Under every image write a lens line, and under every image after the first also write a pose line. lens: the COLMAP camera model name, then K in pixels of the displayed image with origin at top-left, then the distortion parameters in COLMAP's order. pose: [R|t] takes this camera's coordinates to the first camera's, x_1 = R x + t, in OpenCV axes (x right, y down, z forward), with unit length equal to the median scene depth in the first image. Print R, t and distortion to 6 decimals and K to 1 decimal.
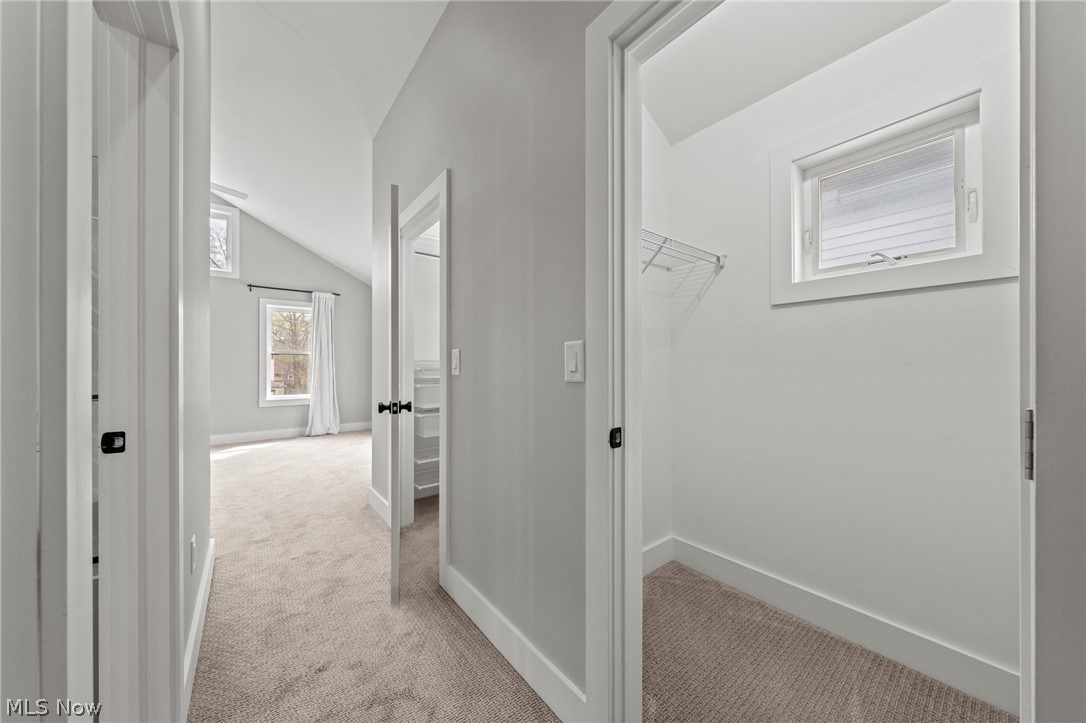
lens RADIAL K [[391.9, 0, 553.8], [0, 391.9, 364.6], [0, 0, 1]] dist [-0.001337, -0.000285]
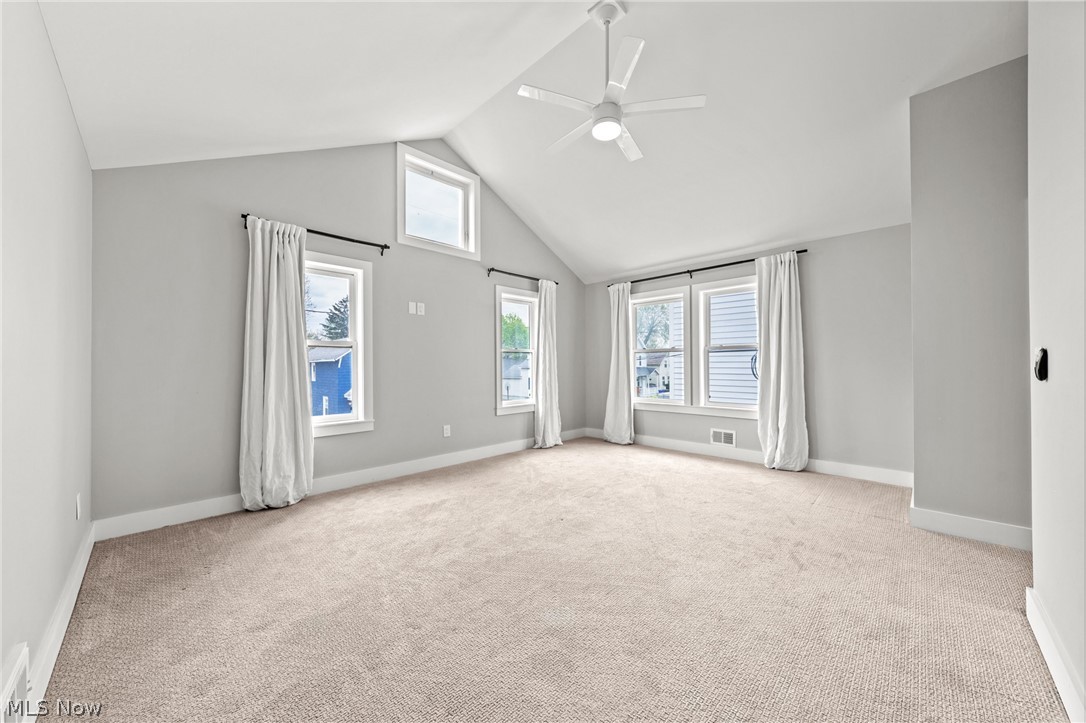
lens RADIAL K [[391.9, 0, 545.1], [0, 391.9, 363.8], [0, 0, 1]] dist [-0.001337, -0.000285]
pose [[0.993653, 0.002341, 0.112463, -0.704764], [-0.002718, 0.999991, 0.003203, -0.004694], [-0.112454, -0.003488, 0.993651, 0.148667]]
